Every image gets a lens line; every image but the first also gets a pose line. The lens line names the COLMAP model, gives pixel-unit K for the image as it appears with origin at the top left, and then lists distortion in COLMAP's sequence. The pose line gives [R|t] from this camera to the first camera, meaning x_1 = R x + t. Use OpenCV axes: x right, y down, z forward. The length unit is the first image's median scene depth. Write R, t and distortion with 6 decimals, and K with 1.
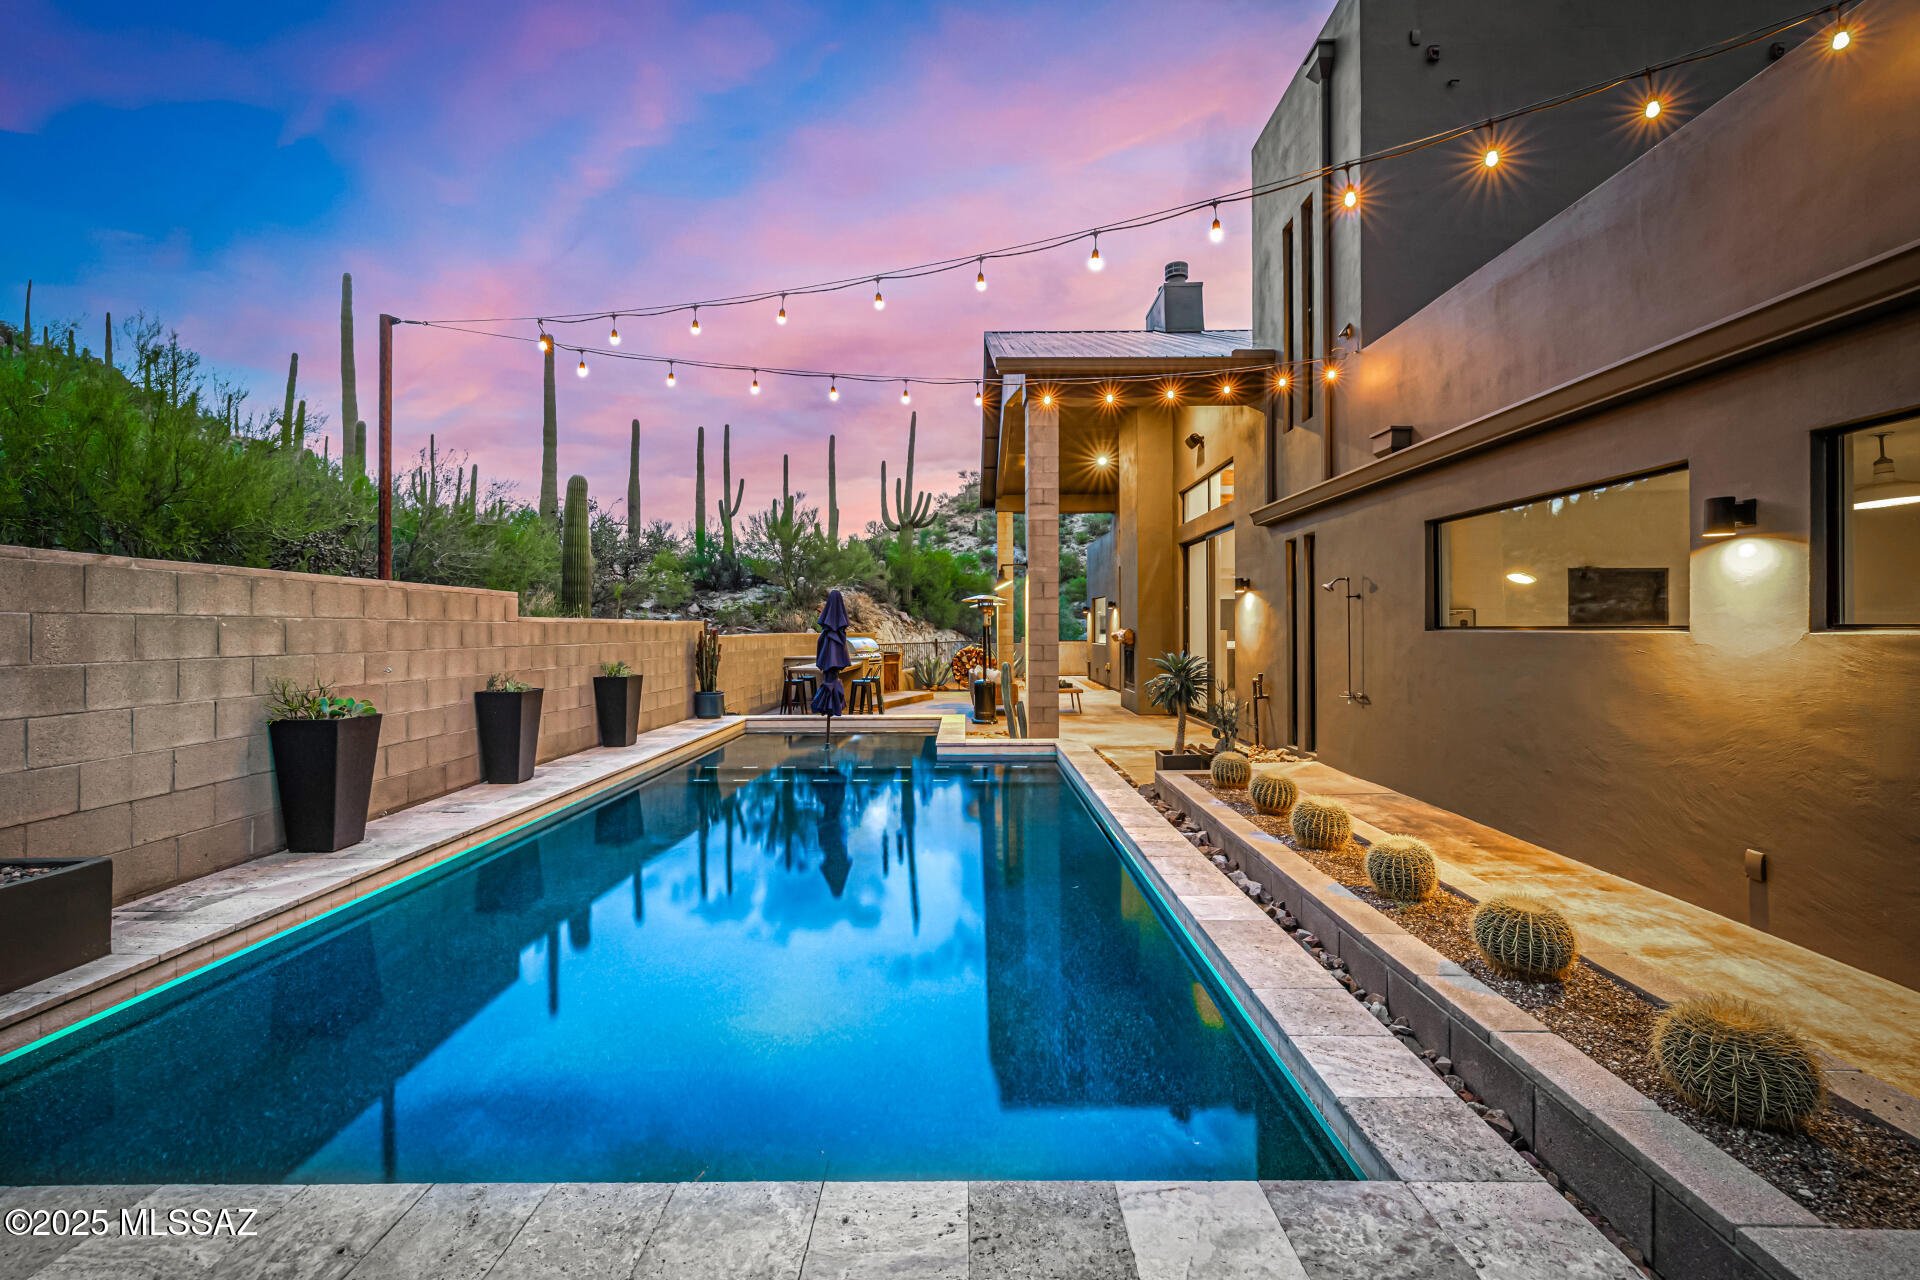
lens RADIAL K [[808.8, 0, 960.6], [0, 808.8, 622.5], [0, 0, 1]] dist [0.001866, -0.000084]
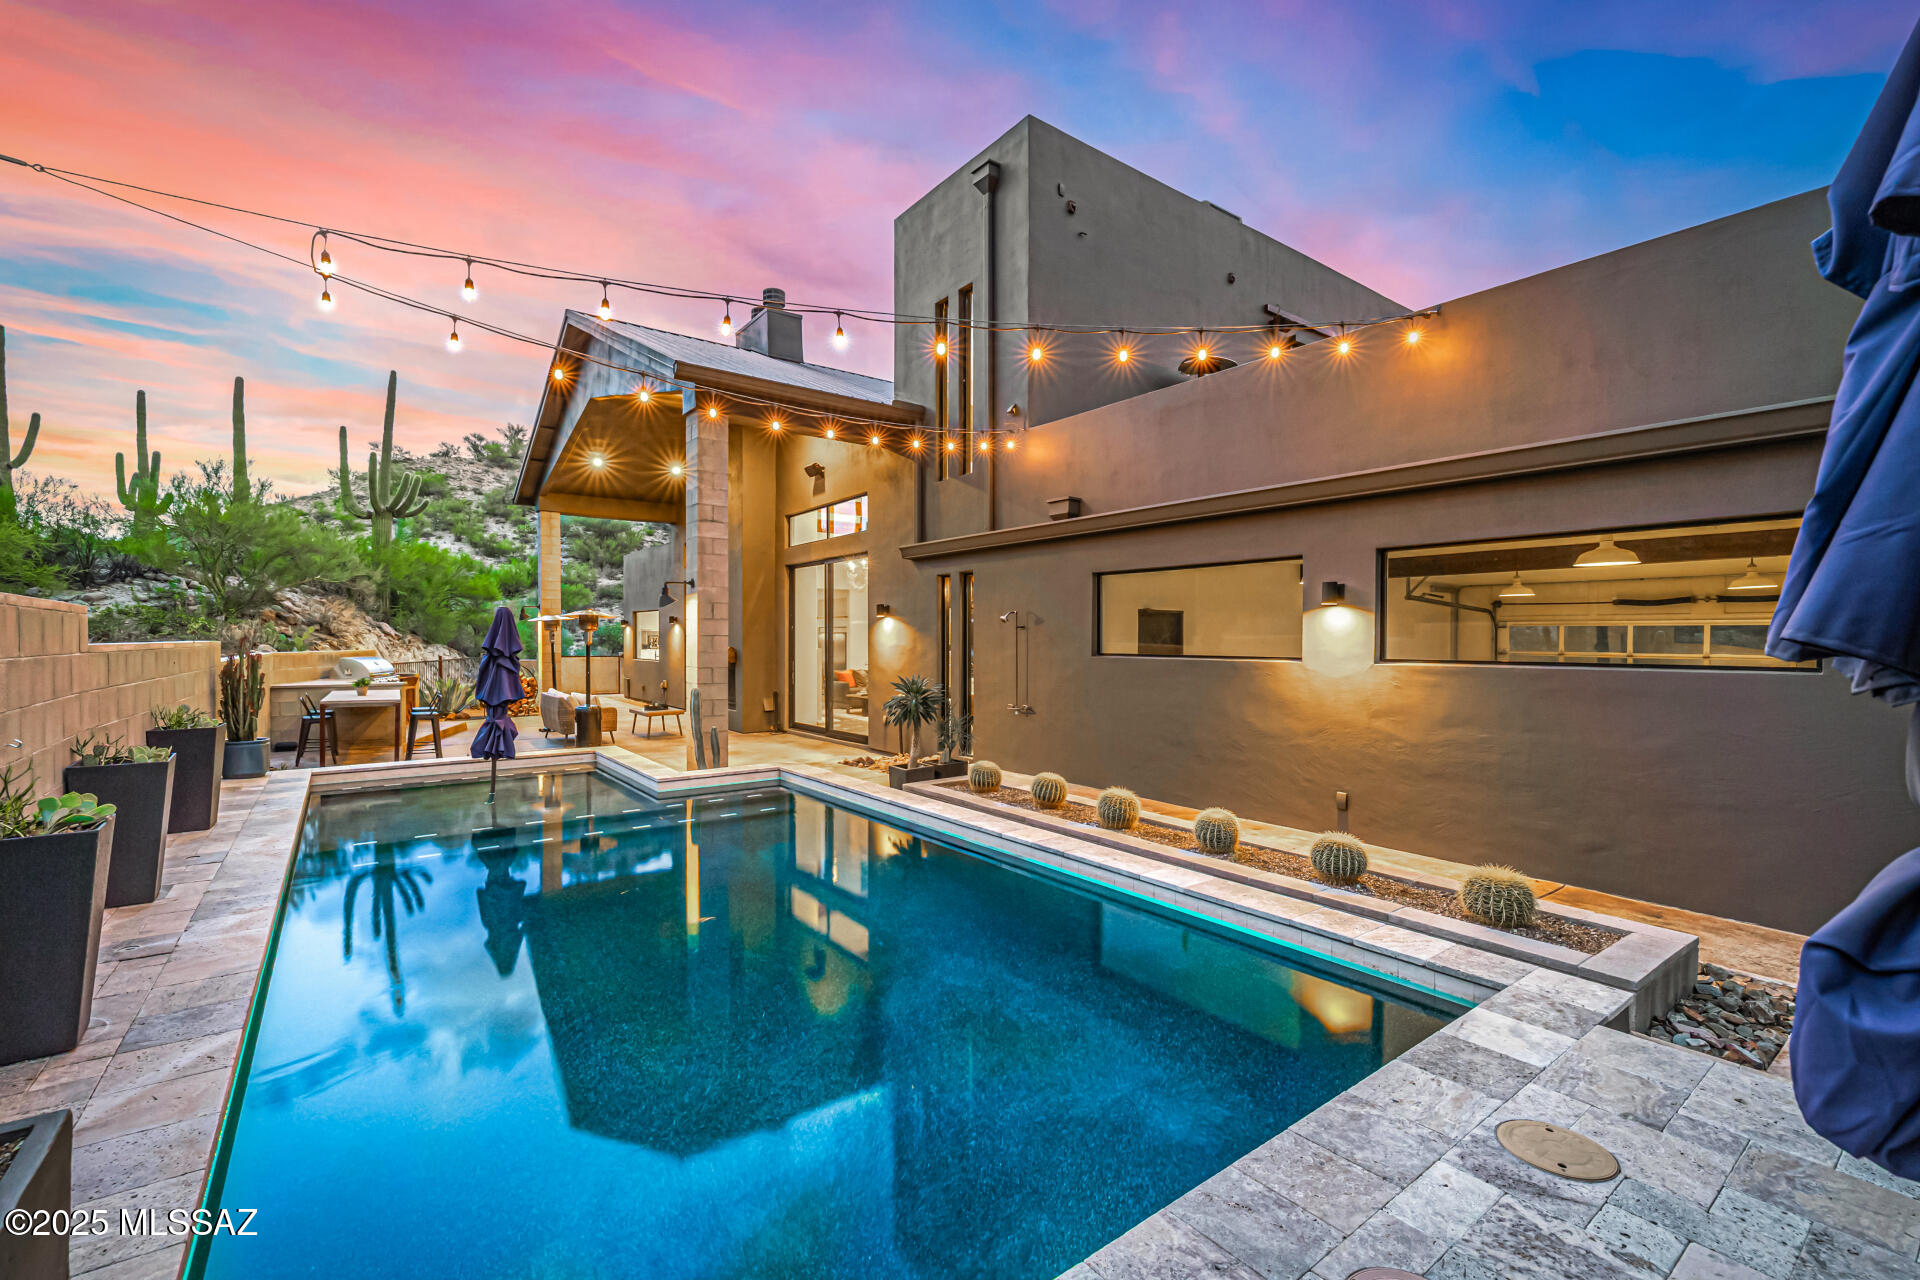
lens RADIAL K [[814.9, 0, 960.0], [0, 814.9, 640.0], [0, 0, 1]] dist [0.006818, -0.000006]
pose [[0.797183, 0.005229, 0.603715, -0.327758], [-0.010271, 0.999935, 0.004901, -0.017214], [-0.603650, -0.010108, 0.797185, 0.061227]]
